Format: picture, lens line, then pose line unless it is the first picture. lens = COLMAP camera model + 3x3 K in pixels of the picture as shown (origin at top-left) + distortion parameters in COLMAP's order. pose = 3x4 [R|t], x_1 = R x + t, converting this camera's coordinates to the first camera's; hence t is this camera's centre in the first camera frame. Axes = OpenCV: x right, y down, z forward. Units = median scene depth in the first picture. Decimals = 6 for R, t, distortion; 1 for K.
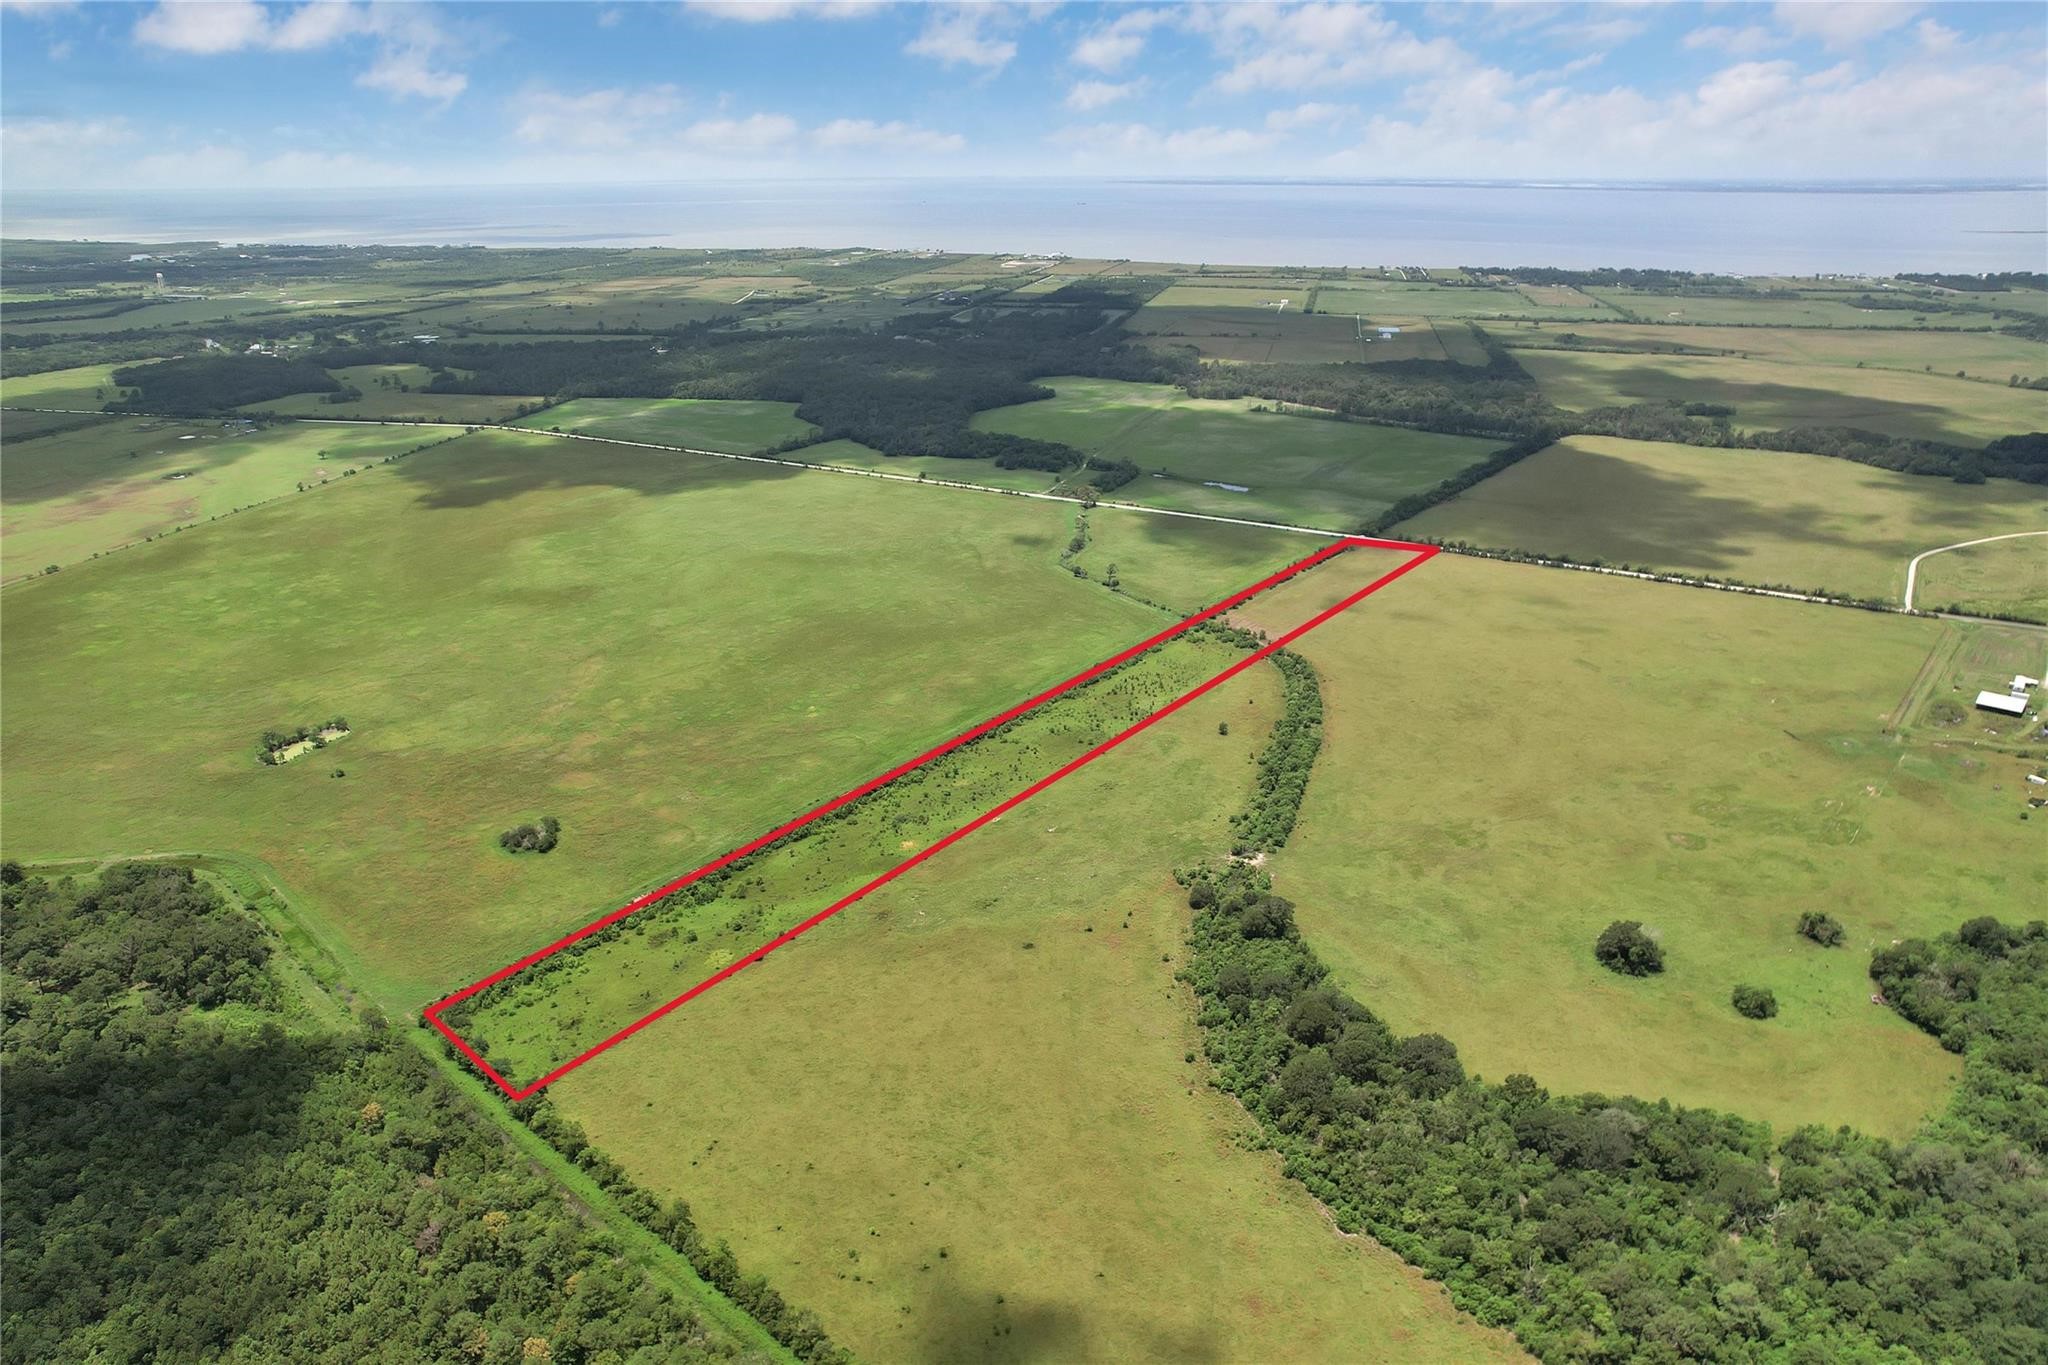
lens RADIAL K [[1300.4, 0, 1029.5], [0, 1300.4, 683.4], [0, 0, 1]] dist [-0.040256, 0.019286]
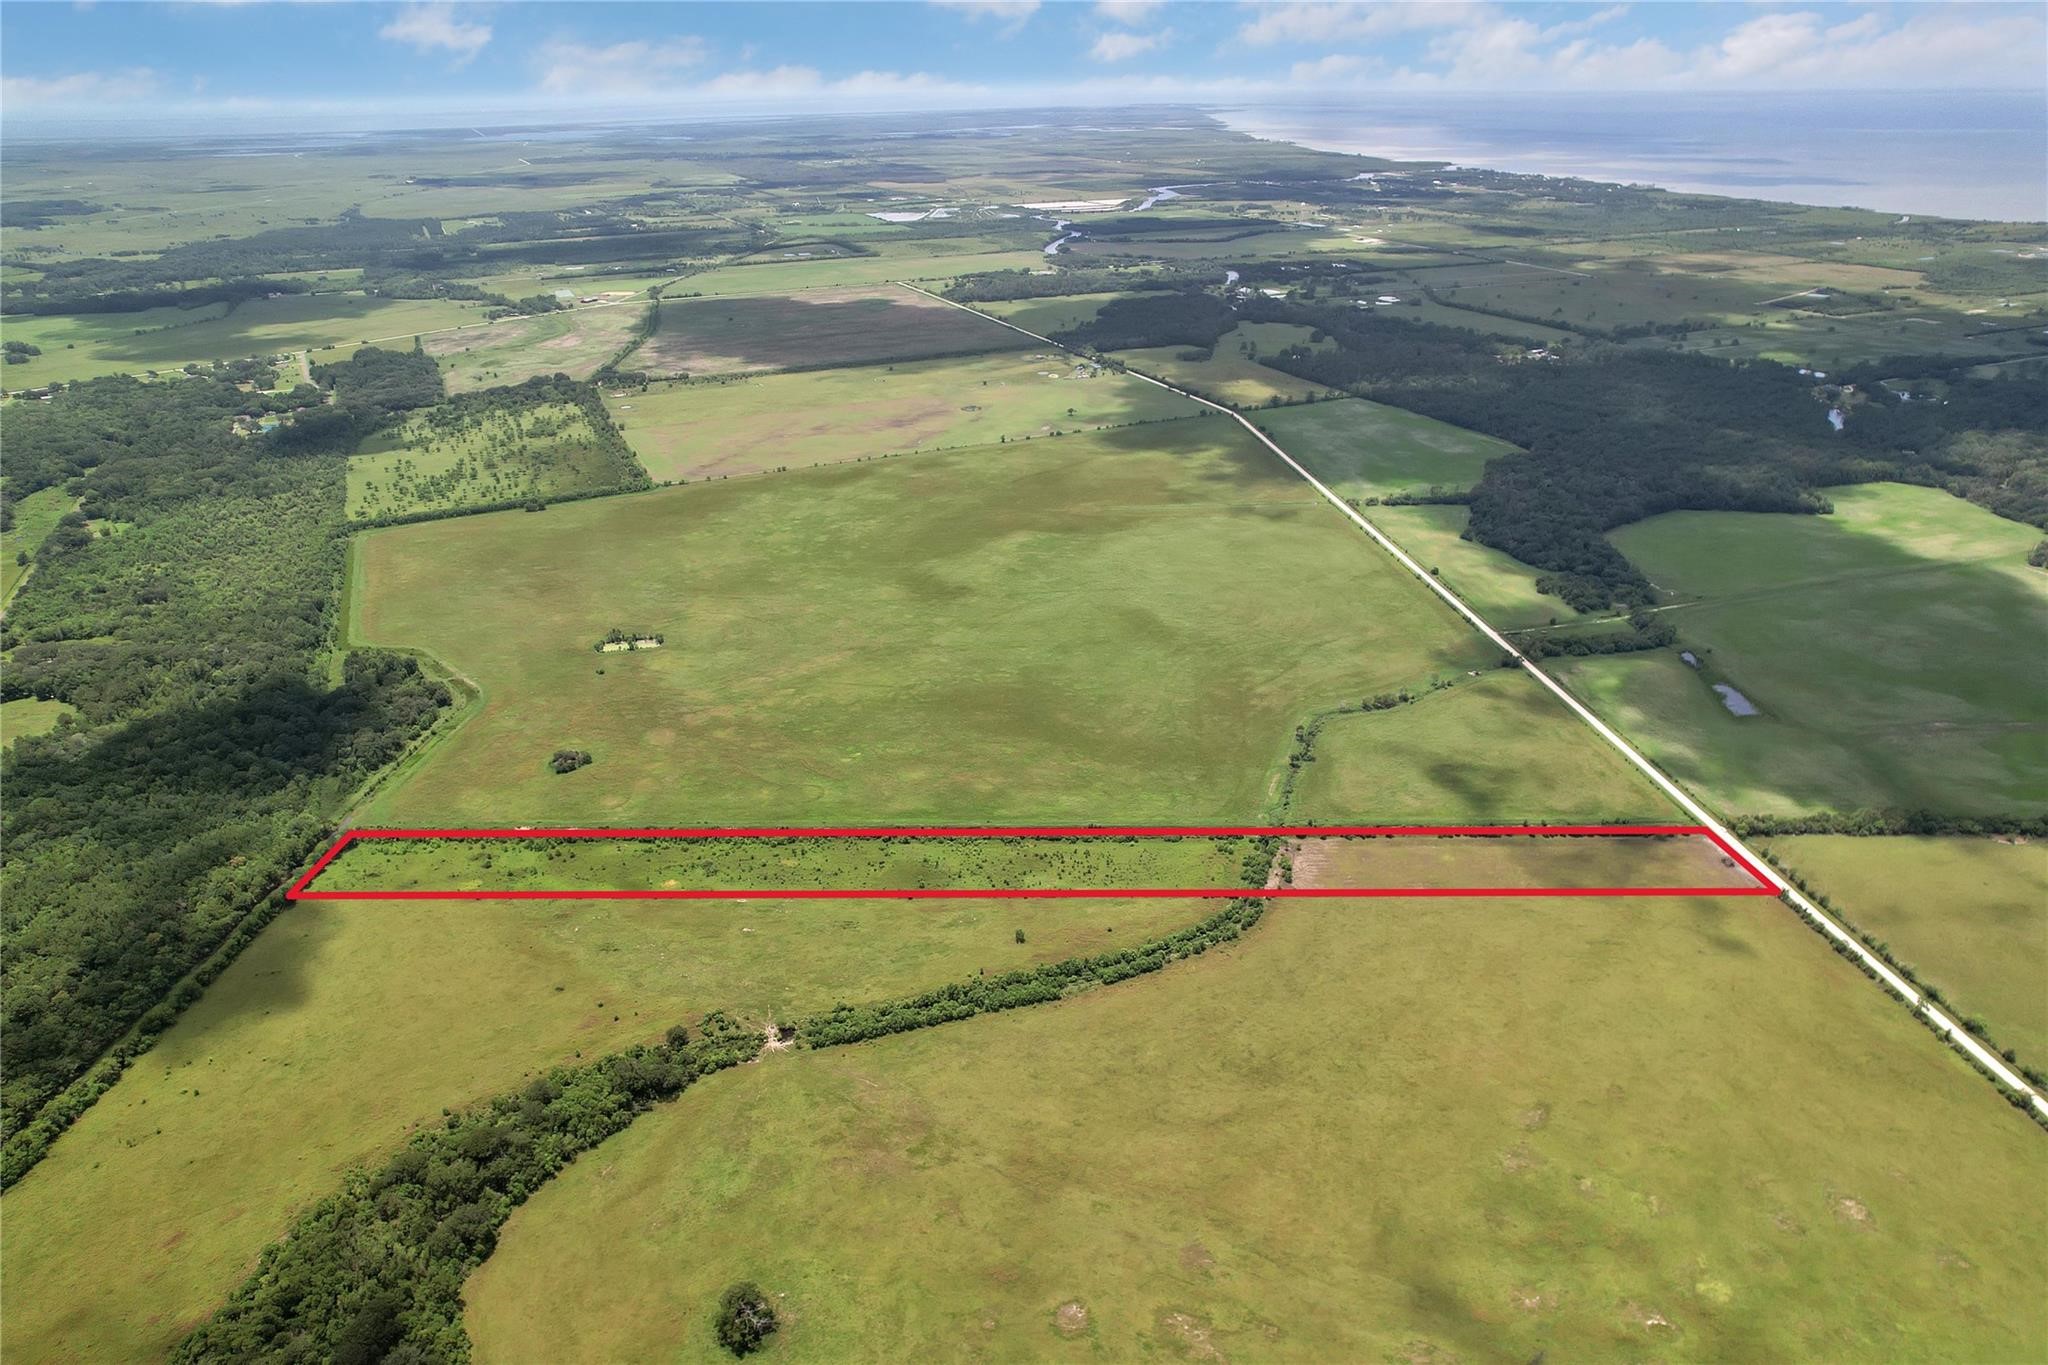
lens RADIAL K [[1300.4, 0, 1028.2], [0, 1300.4, 683.4], [0, 0, 1]] dist [-0.040256, 0.019286]
pose [[0.602452, 0.341136, -0.721580, 0.936515], [-0.295802, 0.935110, 0.195118, -0.394247], [0.741318, 0.095896, 0.664268, 0.414286]]
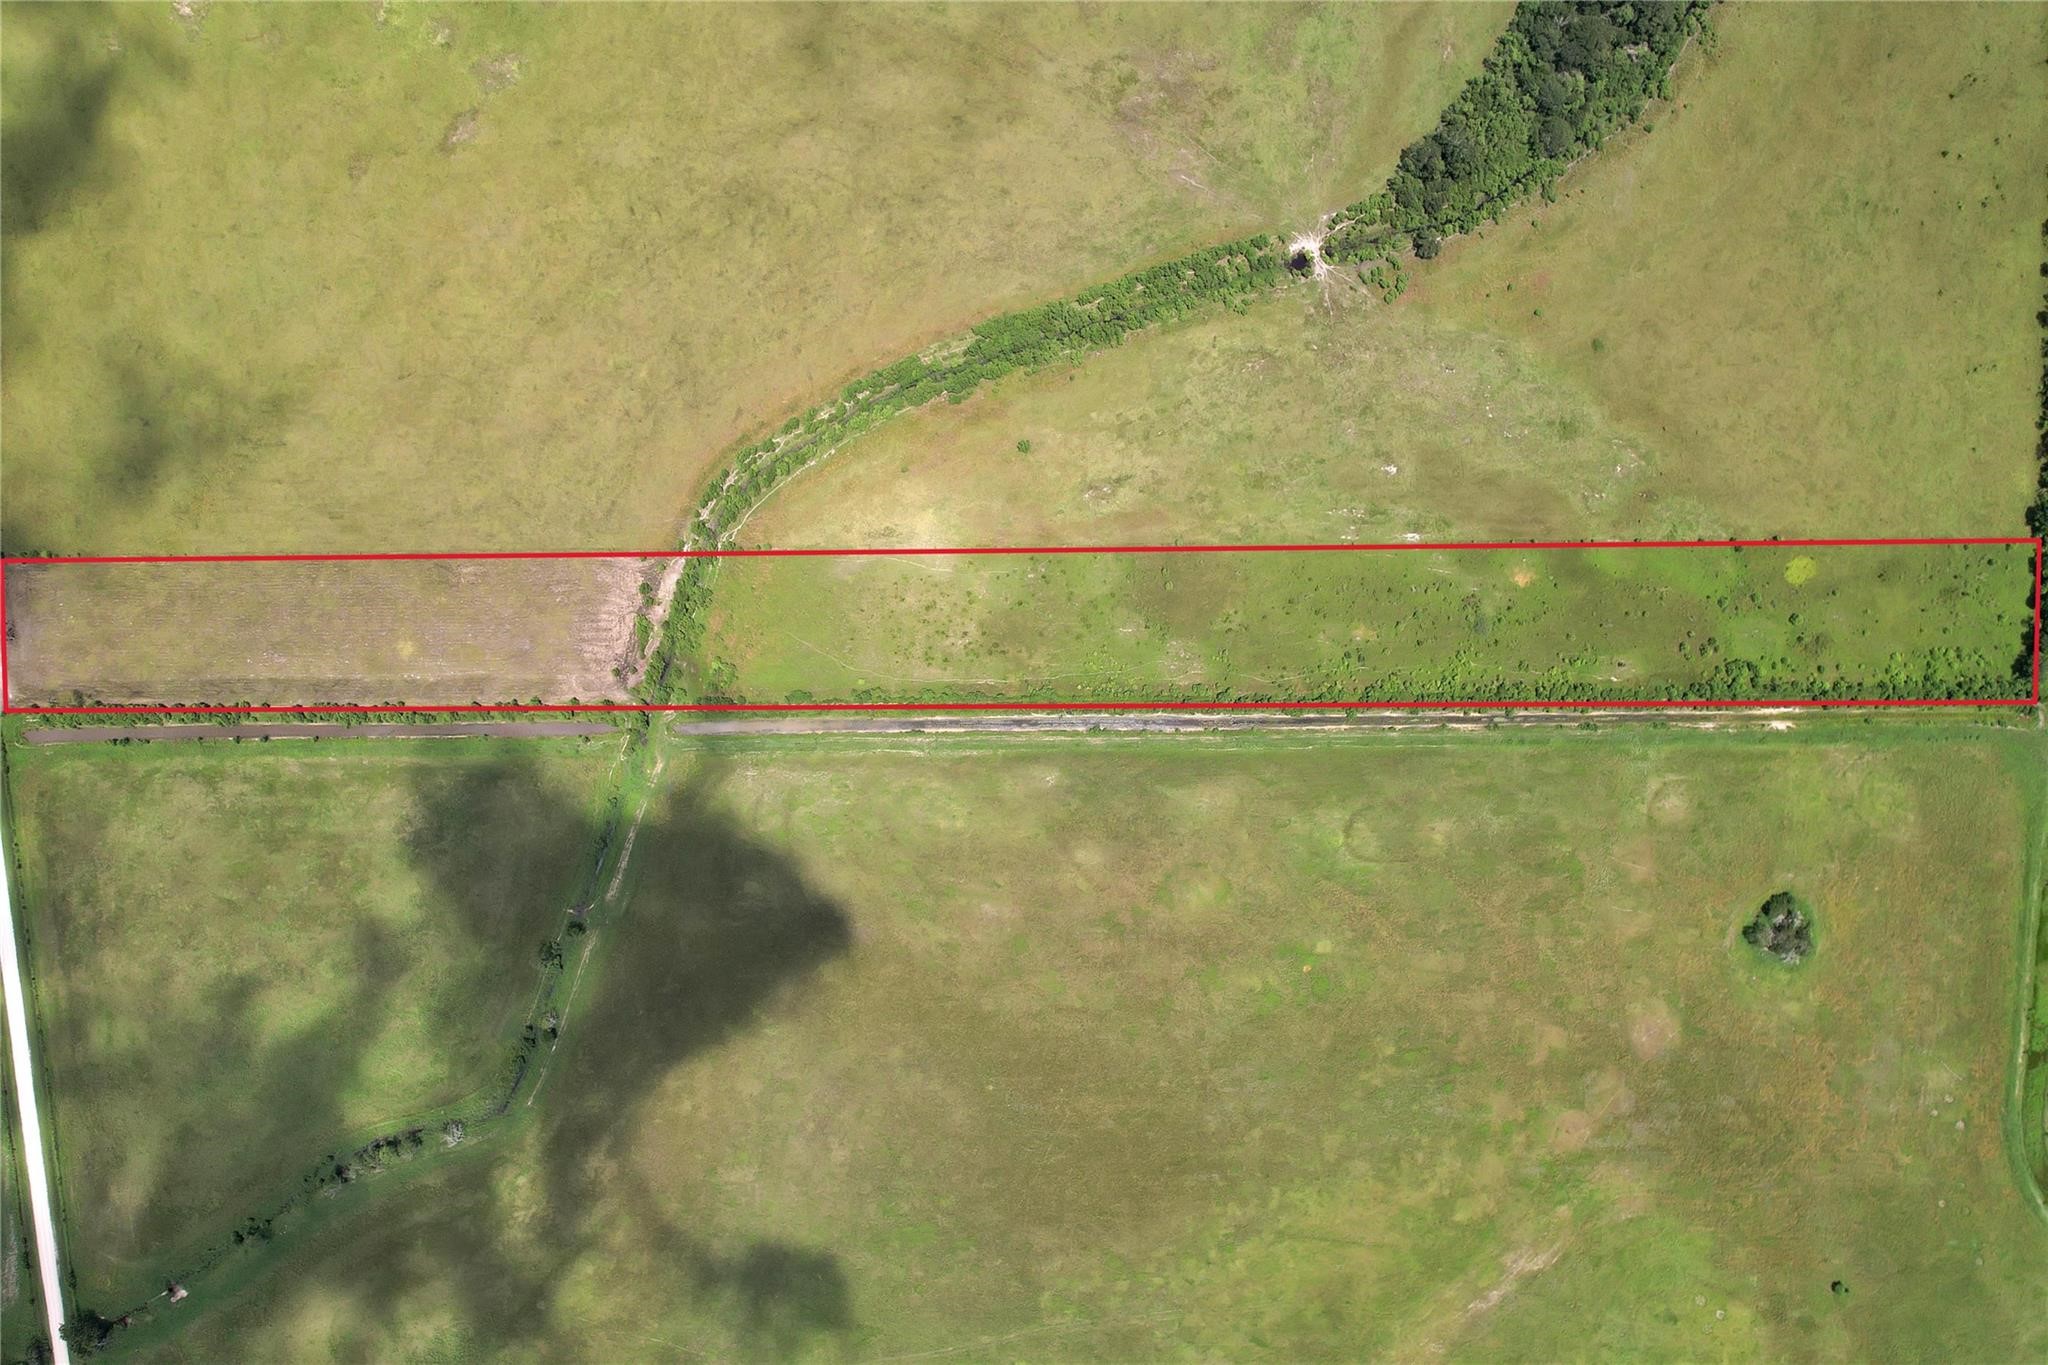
lens RADIAL K [[1300.4, 0, 1016.9], [0, 1300.4, 679.9], [0, 0, 1]] dist [-0.040256, 0.019286]
pose [[-0.608532, -0.793449, 0.011292, 0.048650], [0.298578, -0.215762, 0.929676, -0.799087], [-0.735214, 0.569109, 0.368205, 0.967655]]
